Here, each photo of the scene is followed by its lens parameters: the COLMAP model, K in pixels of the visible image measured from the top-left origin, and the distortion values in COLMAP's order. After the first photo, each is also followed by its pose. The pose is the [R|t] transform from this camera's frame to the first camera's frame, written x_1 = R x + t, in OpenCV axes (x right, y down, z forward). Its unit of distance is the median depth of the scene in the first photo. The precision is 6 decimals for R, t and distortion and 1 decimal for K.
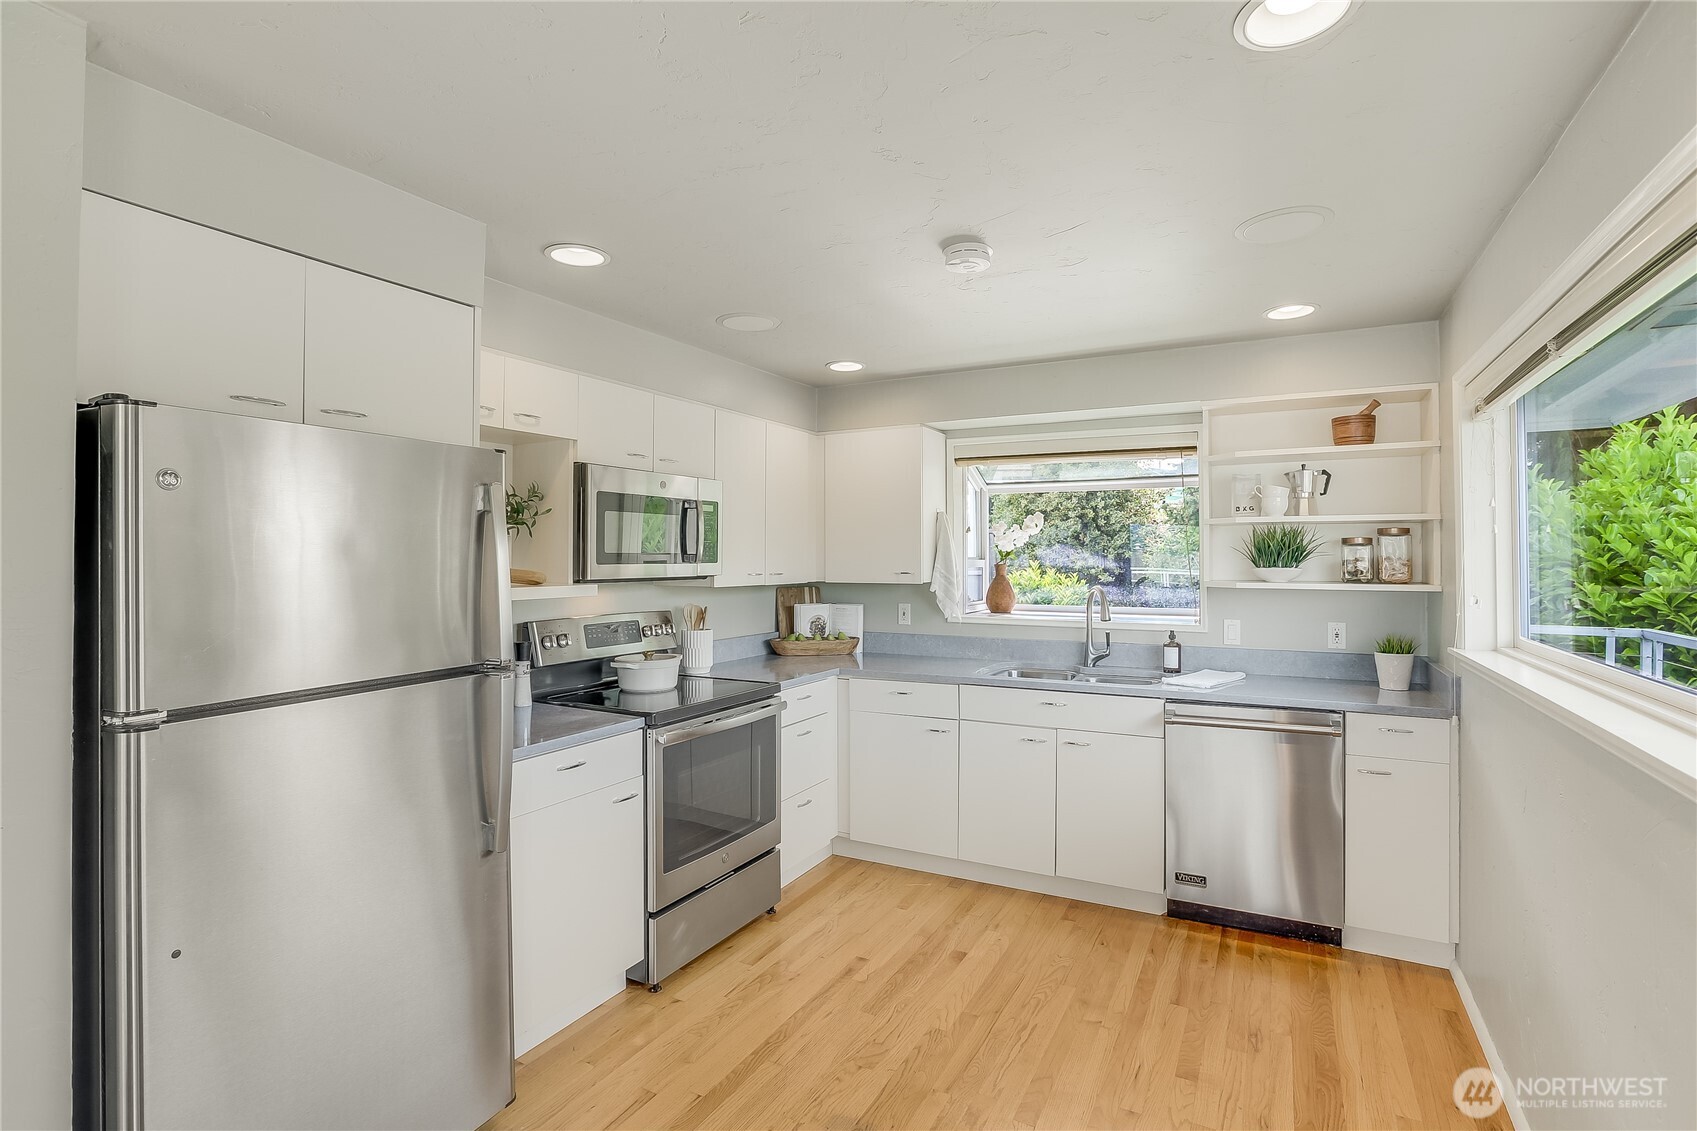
lens RADIAL K [[806.0, 0, 839.2], [0, 806.0, 560.8], [0, 0, 1]] dist [-0.058005, 0.026161]
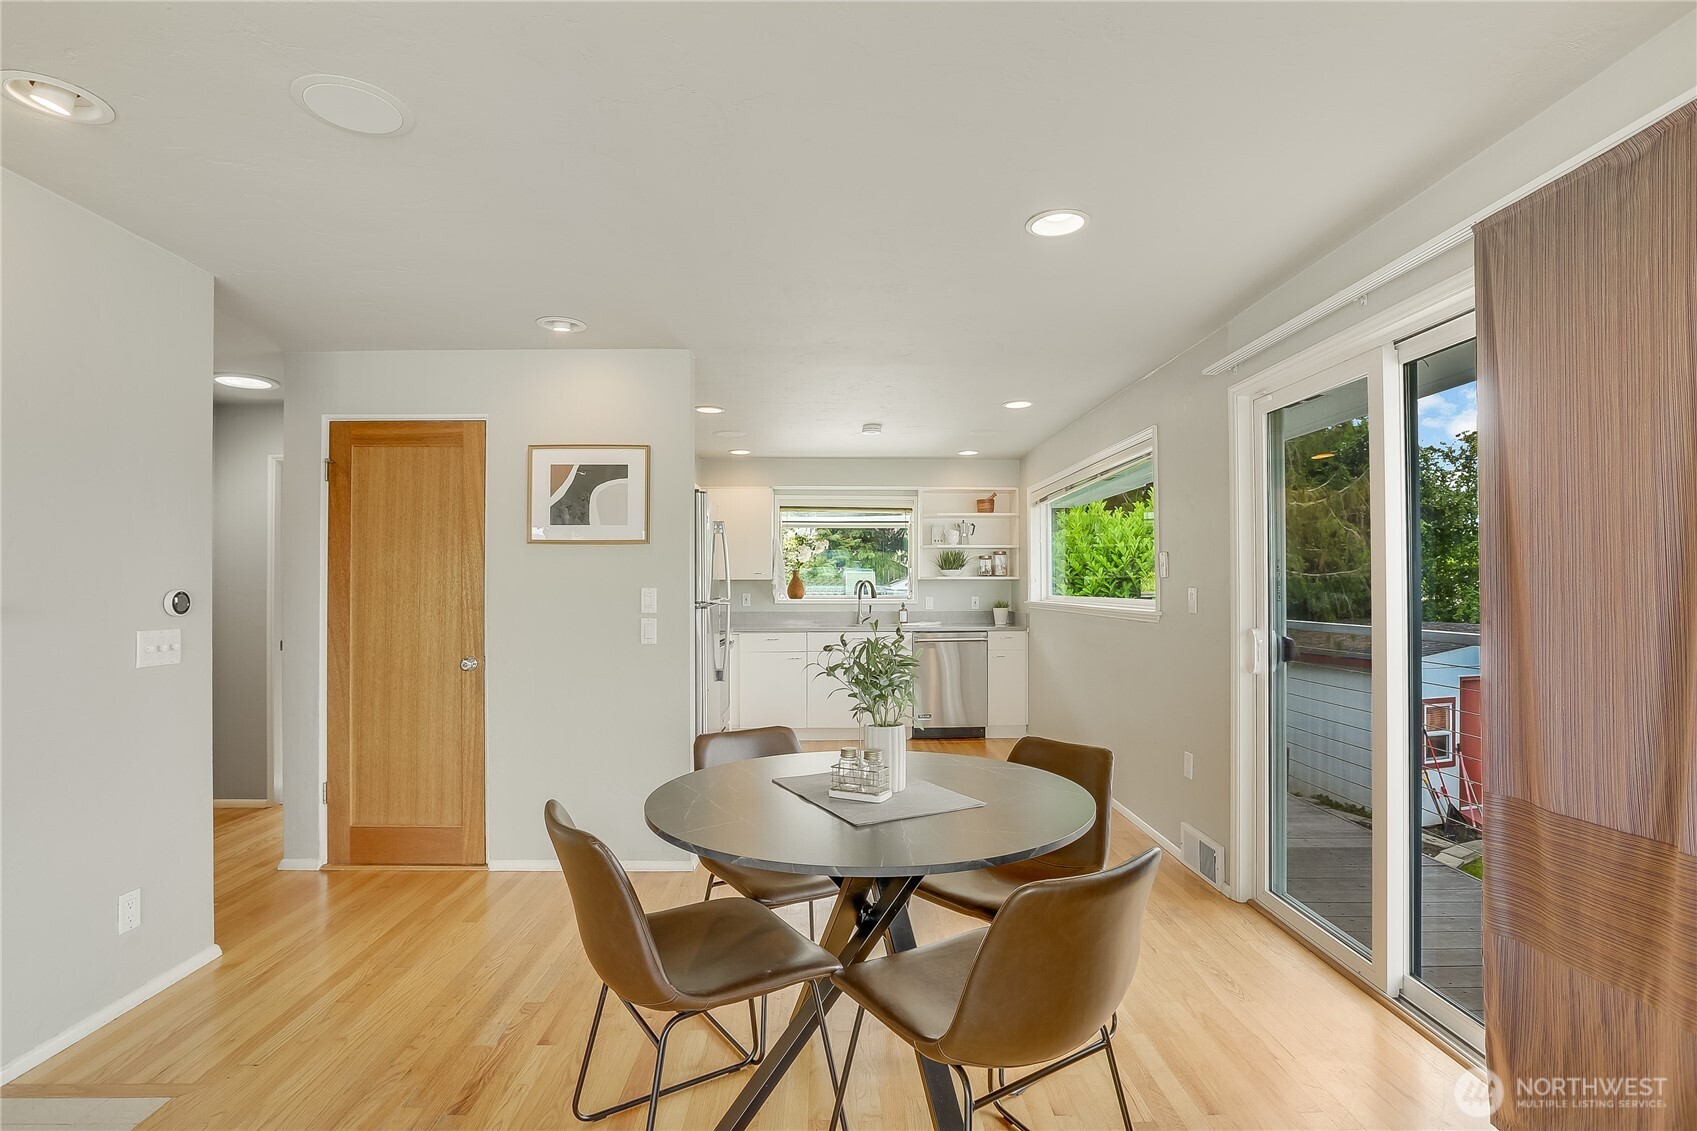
lens RADIAL K [[821.6, 0, 849.5], [0, 821.6, 570.4], [0, 0, 1]] dist [-0.063836, 0.029048]
pose [[0.865116, 0.009992, 0.501472, -0.763232], [0.001173, 0.999759, -0.021944, 0.057994], [-0.501570, 0.019572, 0.864896, -0.724484]]
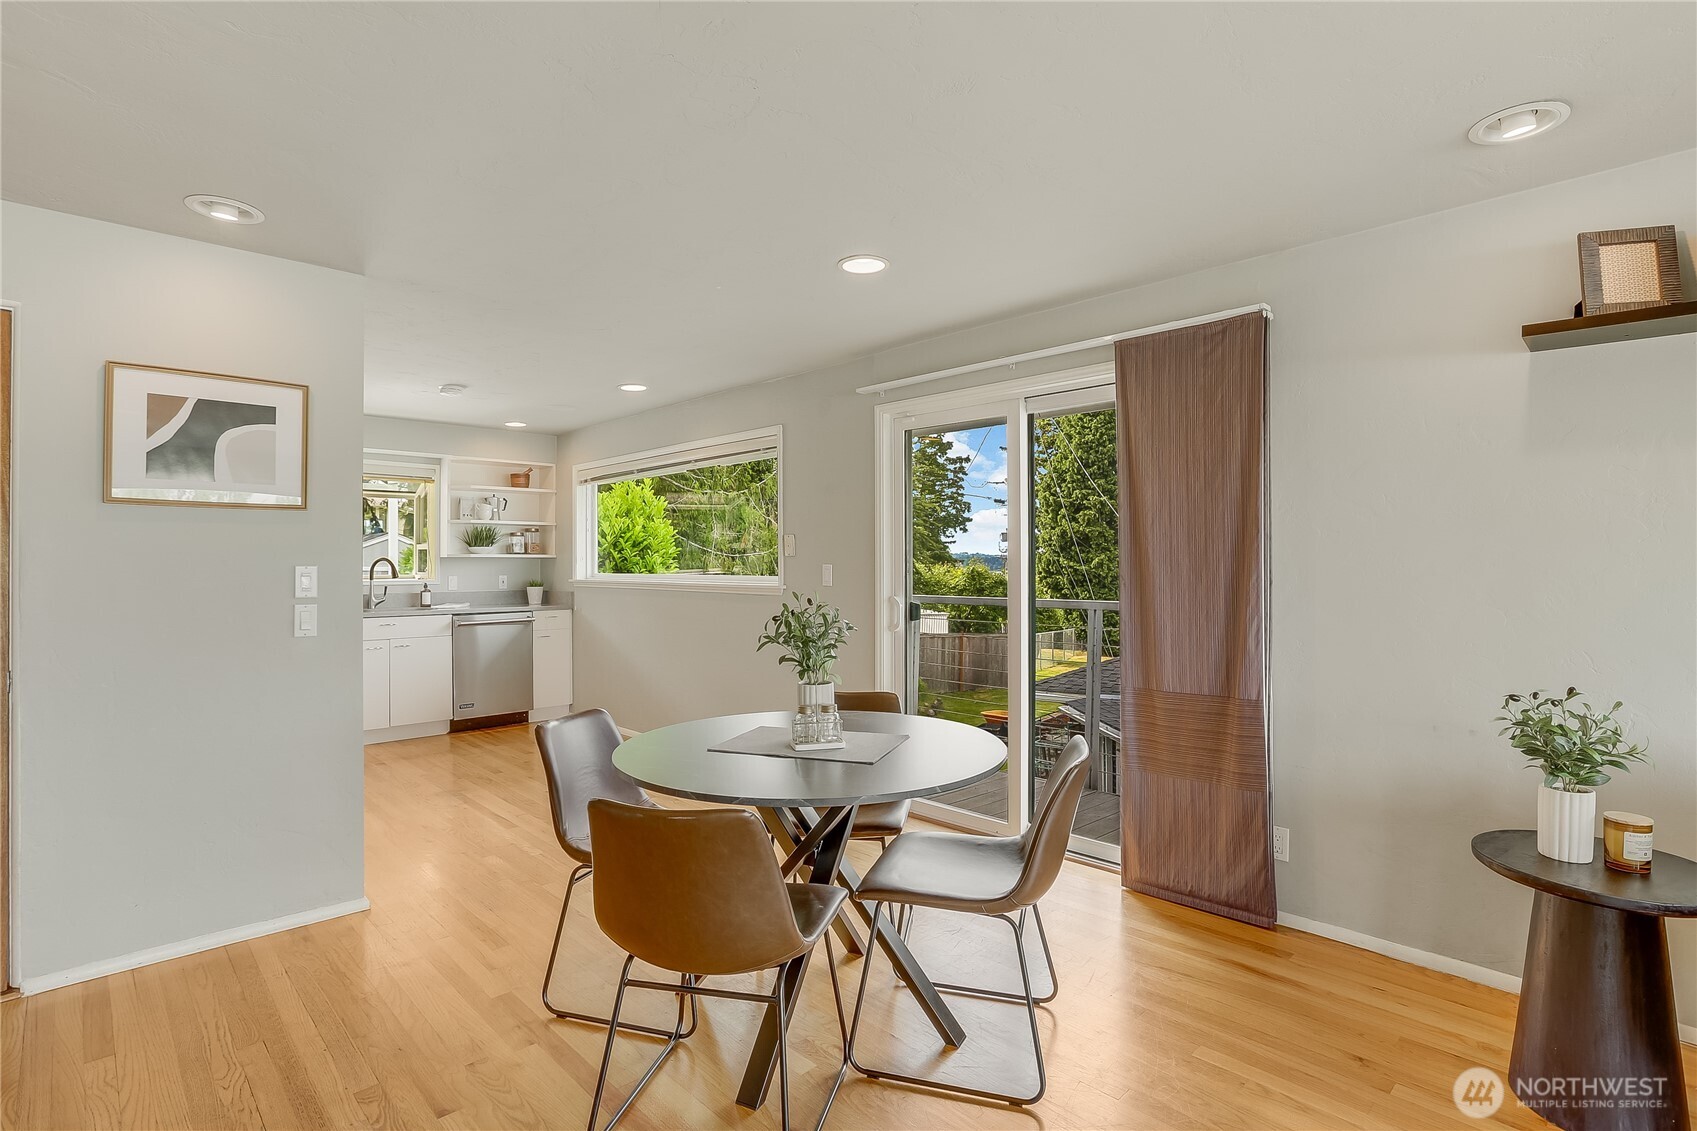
lens RADIAL K [[829.3, 0, 843.7], [0, 829.3, 560.2], [0, 0, 1]] dist [-0.061016, 0.028140]
pose [[0.301630, 0.004755, 0.953413, -1.098681], [0.004892, 0.999967, -0.006535, 0.059353], [-0.953413, 0.006636, 0.301596, -0.441658]]
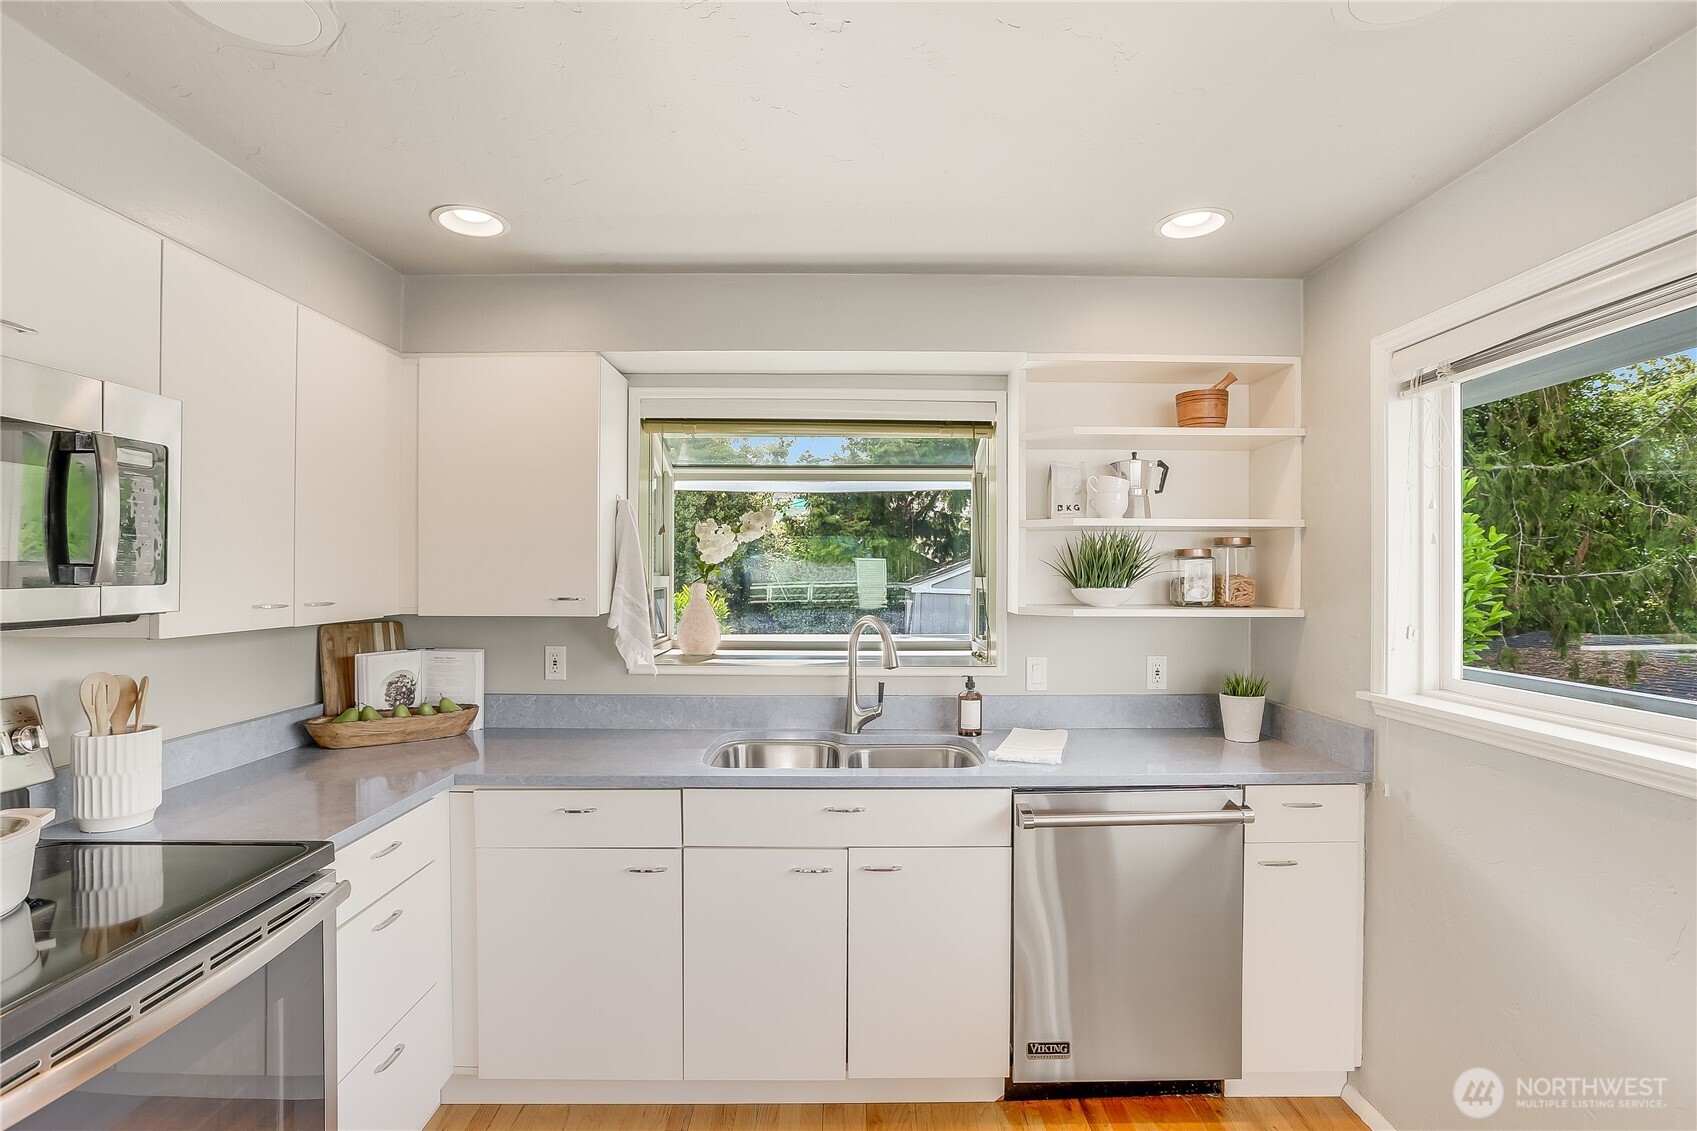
lens RADIAL K [[821.6, 0, 849.5], [0, 821.6, 570.4], [0, 0, 1]] dist [-0.063836, 0.029048]
pose [[0.872457, 0.003126, 0.488680, -0.039177], [-0.000441, 0.999984, -0.005609, -0.003120], [-0.488690, 0.004678, 0.872445, 0.451387]]
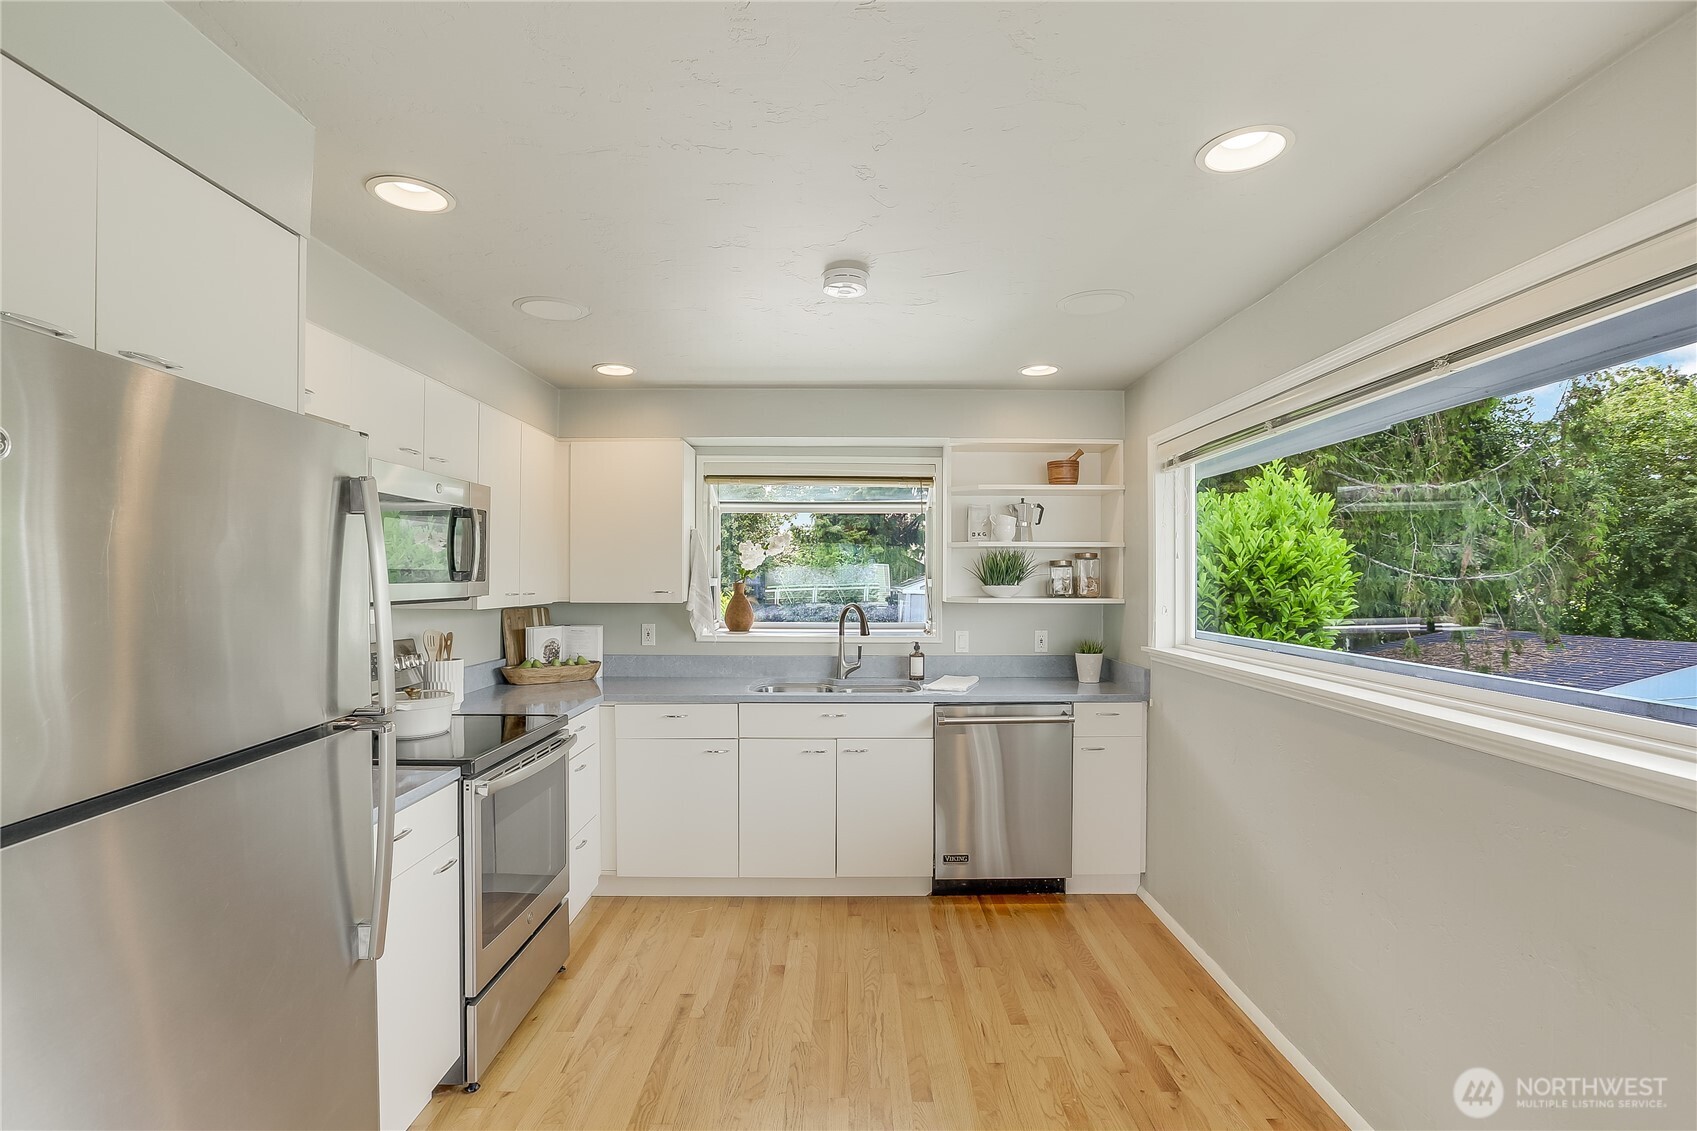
lens RADIAL K [[805.5, 0, 847.4], [0, 805.5, 585.1], [0, 0, 1]] dist [-0.083685, 0.053781]
pose [[0.876085, -0.003027, 0.482147, -0.228781], [-0.000708, 0.999971, 0.007564, -0.000216], [-0.482156, -0.006968, 0.876058, 0.069797]]
